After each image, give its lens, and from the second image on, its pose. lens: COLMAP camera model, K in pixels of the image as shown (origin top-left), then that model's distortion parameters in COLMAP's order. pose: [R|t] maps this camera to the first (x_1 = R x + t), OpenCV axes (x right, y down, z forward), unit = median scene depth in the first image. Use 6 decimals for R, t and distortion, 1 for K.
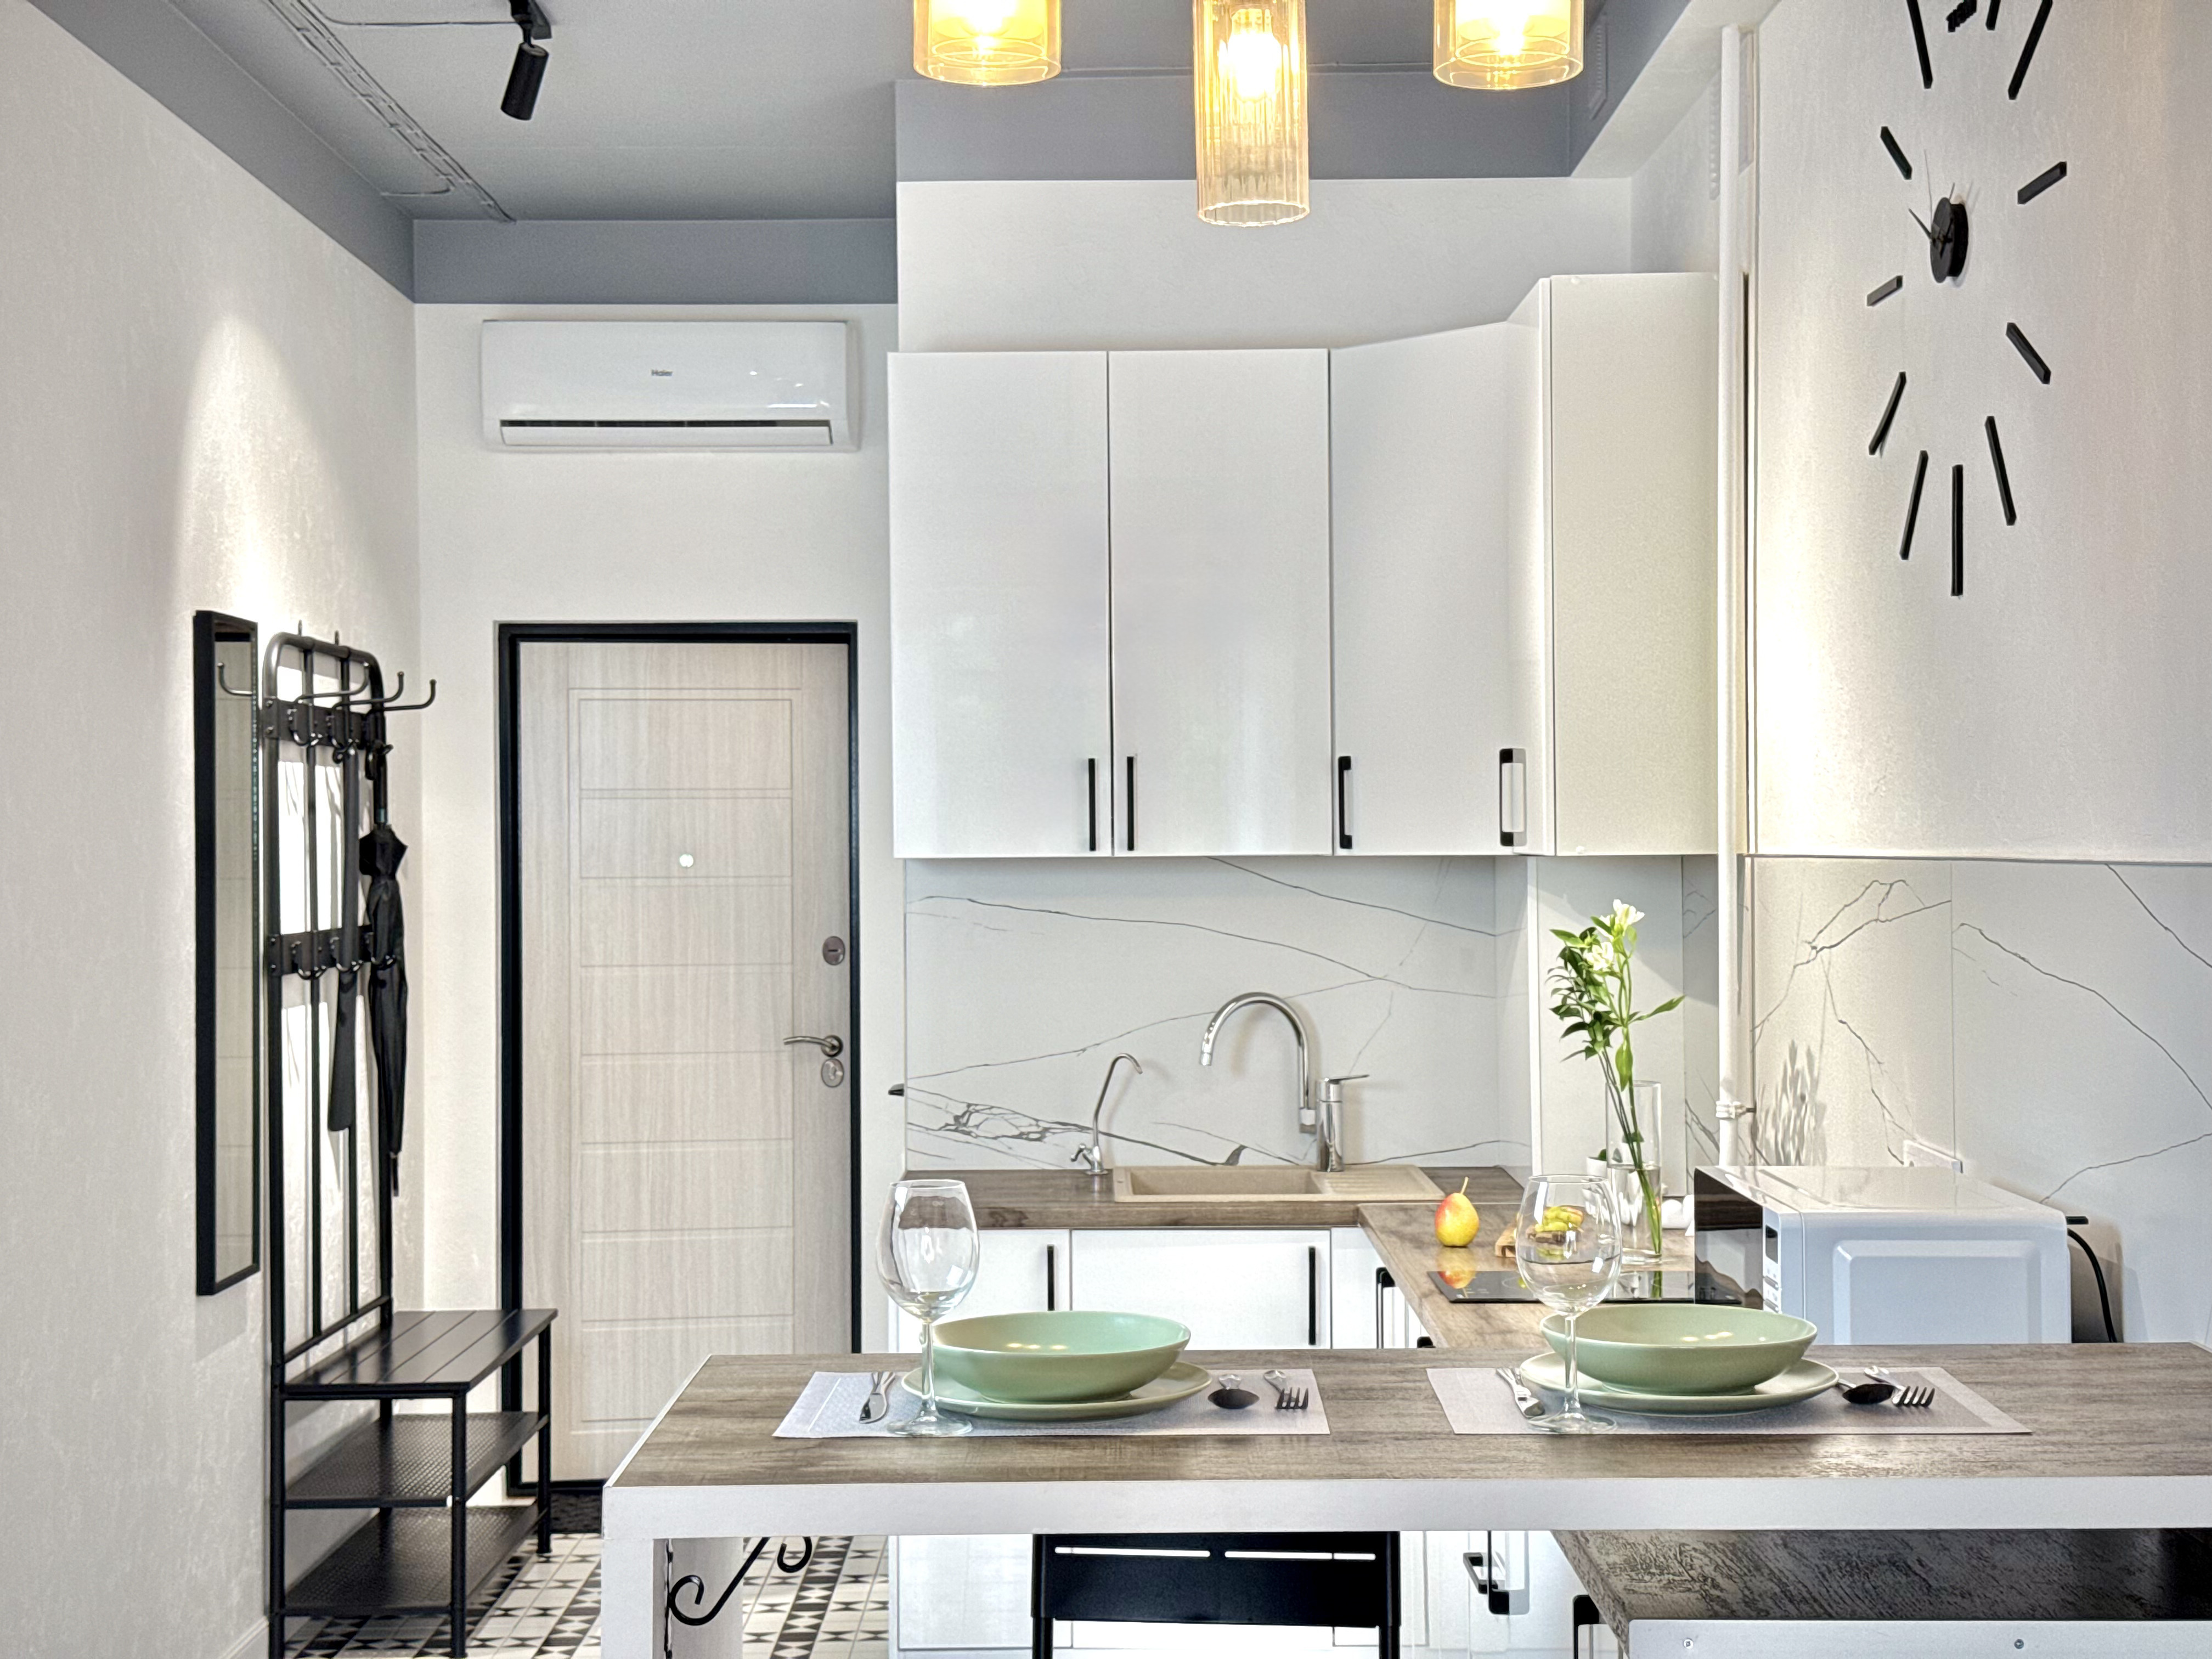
lens RADIAL K [[3144.2, 0, 1106.0], [0, 3144.2, 852.6], [0, 0, 1]] dist [0.109009, -0.148293]
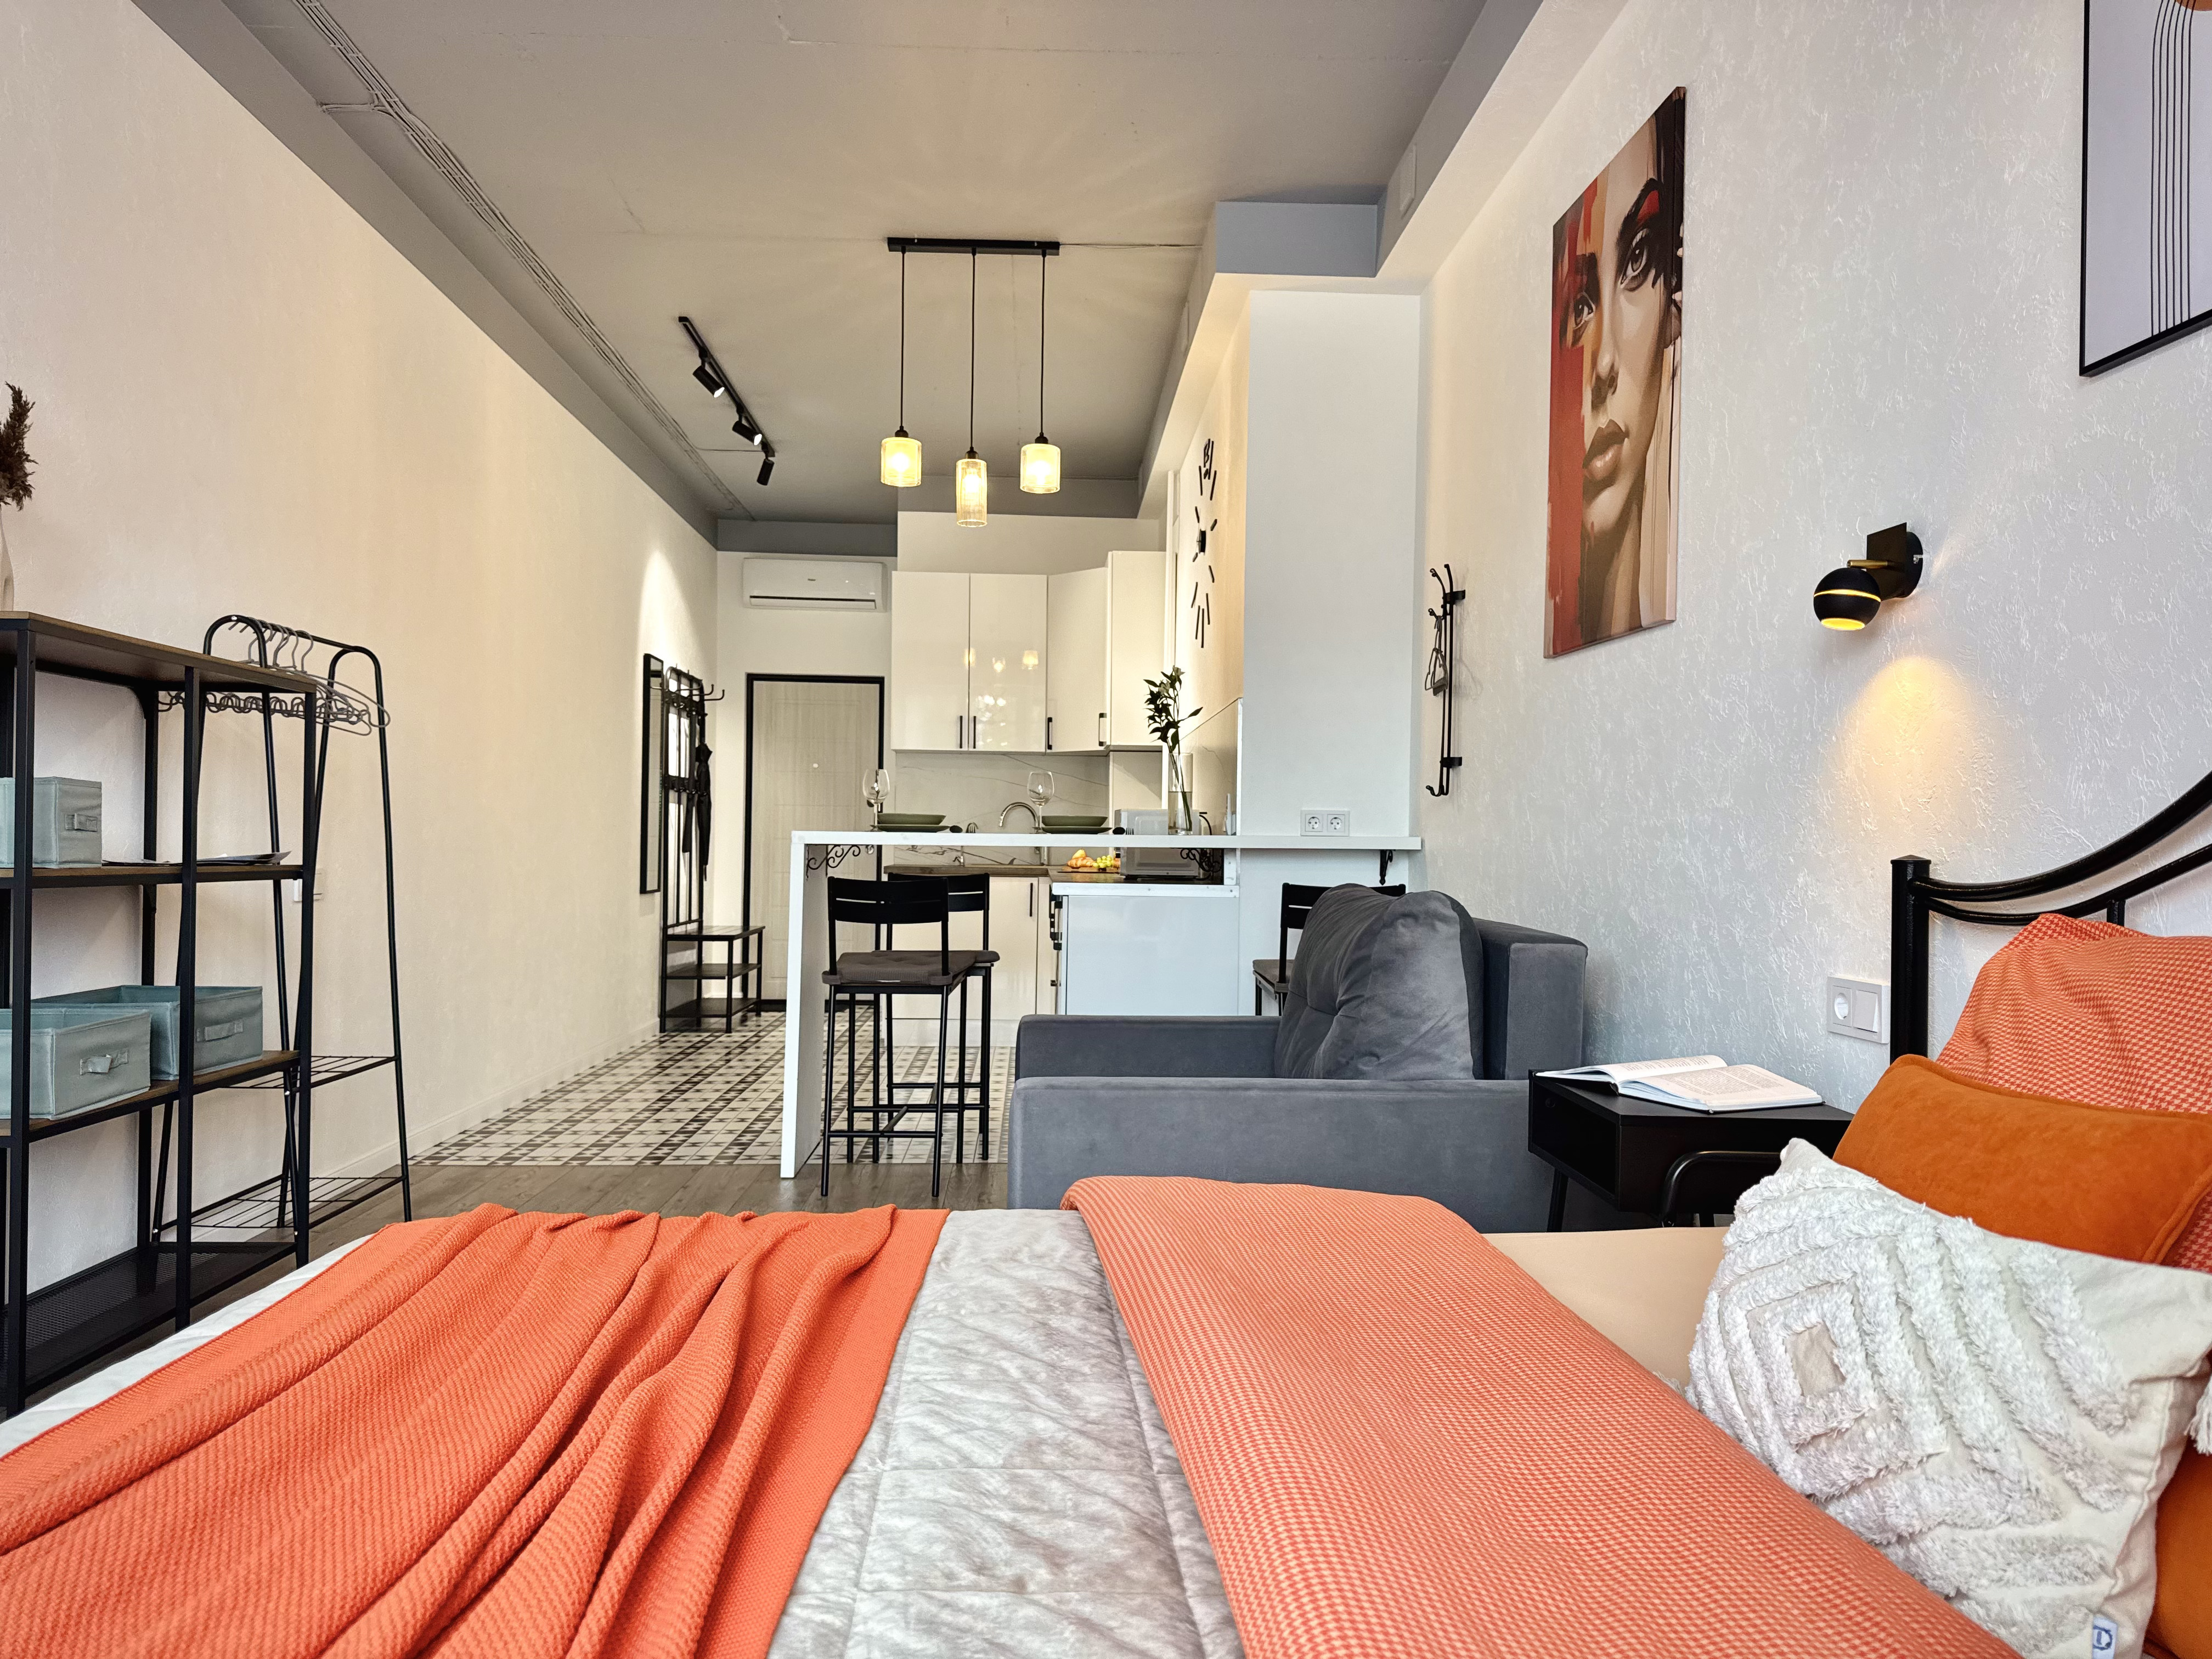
lens RADIAL K [[1562.9, 0, 1115.9], [0, 1562.9, 836.4], [0, 0, 1]] dist [0.071128, -0.120559]
pose [[0.998303, 0.021490, 0.054119, 0.054834], [-0.021115, 0.999749, -0.007499, 0.078252], [-0.054266, 0.006344, 0.998506, -0.378816]]
